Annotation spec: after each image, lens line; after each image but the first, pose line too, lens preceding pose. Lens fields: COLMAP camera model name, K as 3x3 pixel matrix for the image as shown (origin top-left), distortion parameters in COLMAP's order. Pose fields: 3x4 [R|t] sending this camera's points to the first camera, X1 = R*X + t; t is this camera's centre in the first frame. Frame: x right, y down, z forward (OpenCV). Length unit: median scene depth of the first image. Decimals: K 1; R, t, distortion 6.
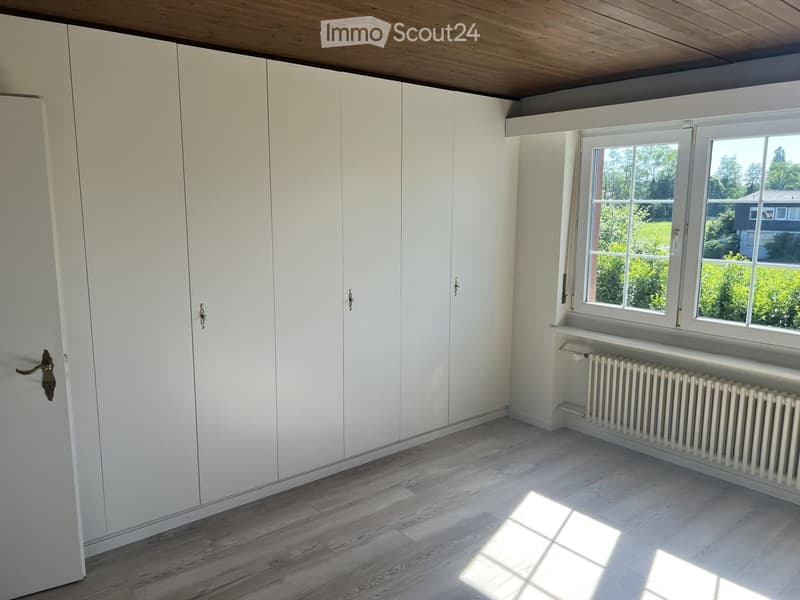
lens RADIAL K [[602.2, 0, 406.7], [0, 602.2, 298.3], [0, 0, 1]] dist [0.047251, -0.040564]
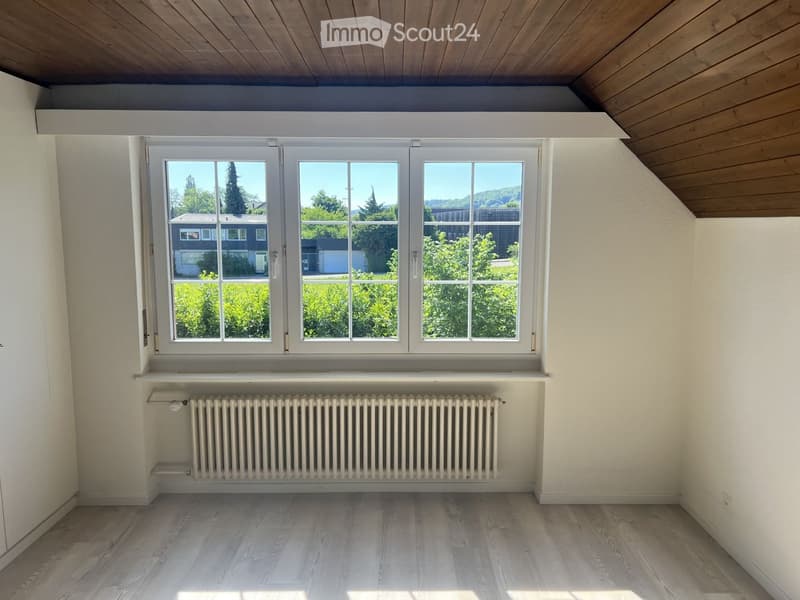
lens RADIAL K [[602.2, 0, 398.6], [0, 602.2, 302.4], [0, 0, 1]] dist [0.047251, -0.040564]
pose [[0.647419, -0.102013, 0.755276, -0.137322], [0.123652, 0.991931, 0.027983, -0.031462], [-0.752036, 0.075275, 0.654809, 0.207070]]
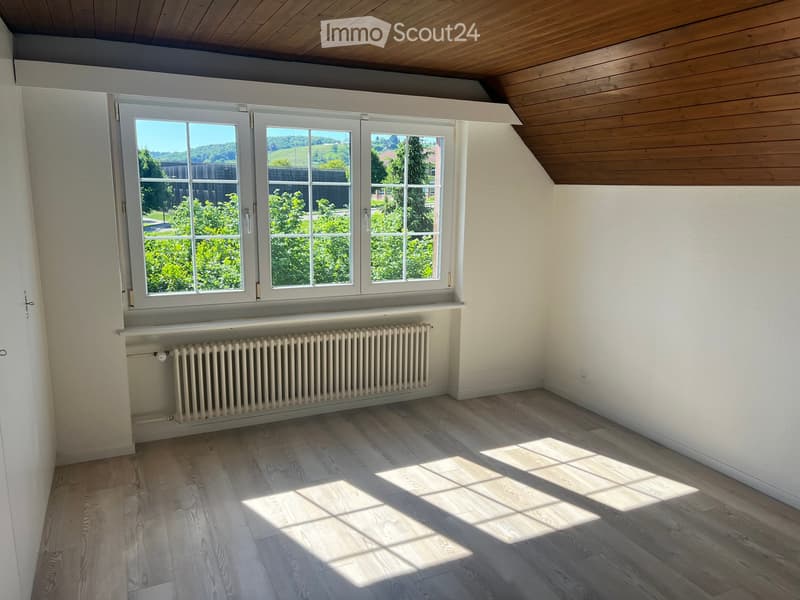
lens RADIAL K [[602.2, 0, 402.5], [0, 602.2, 303.9], [0, 0, 1]] dist [0.047251, -0.040564]
pose [[0.258493, -0.188041, 0.947534, -0.453410], [0.138576, 0.977945, 0.156272, -0.068874], [-0.956022, 0.090910, 0.278850, 0.407041]]
